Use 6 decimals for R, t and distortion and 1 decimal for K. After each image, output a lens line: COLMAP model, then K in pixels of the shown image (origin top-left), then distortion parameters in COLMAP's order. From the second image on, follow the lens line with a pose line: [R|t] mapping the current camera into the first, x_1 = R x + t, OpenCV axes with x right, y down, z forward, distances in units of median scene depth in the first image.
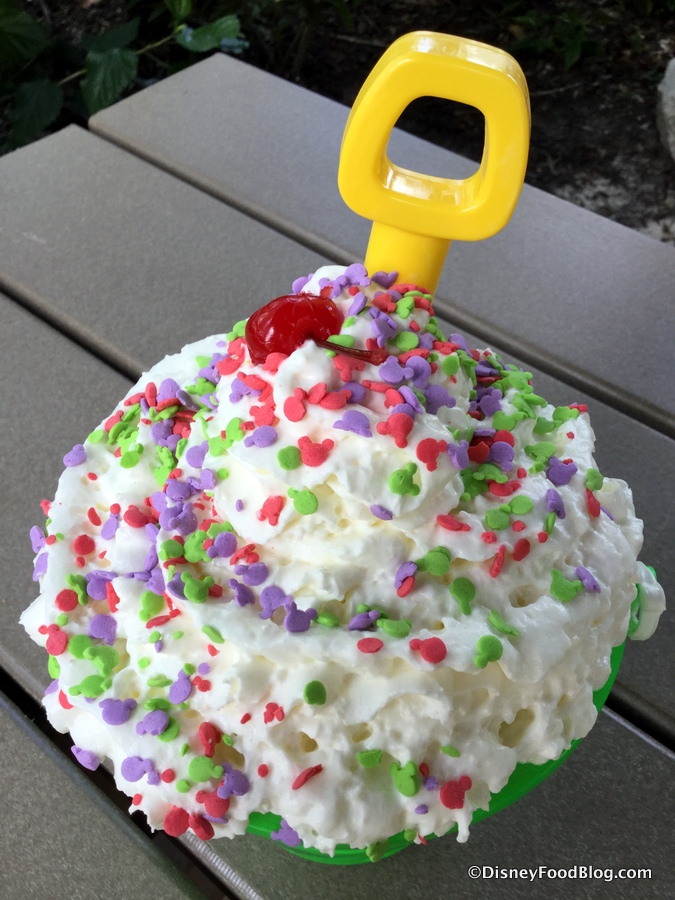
lens RADIAL K [[814.7, 0, 335.0], [0, 814.7, 449.5], [0, 0, 1]] dist [-0.022401, 0.000000]
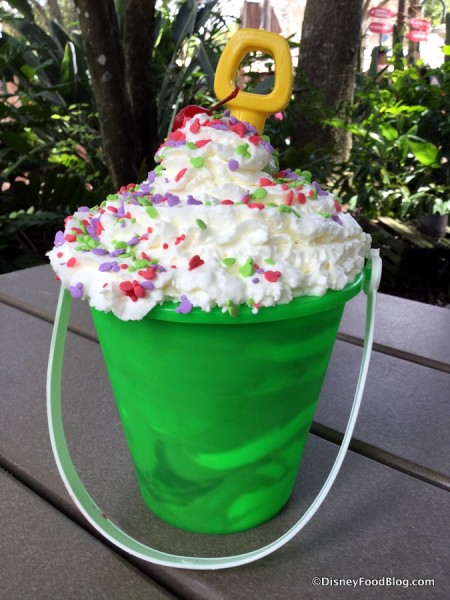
lens RADIAL K [[543.1, 0, 223.7], [0, 543.1, 302.5], [0, 0, 1]] dist [-0.022401, 0.000000]
pose [[0.999921, 0.008772, 0.008988, 0.021455], [-0.003317, 0.874717, -0.484622, 1.095454], [-0.012113, 0.484554, 0.874677, -0.087825]]
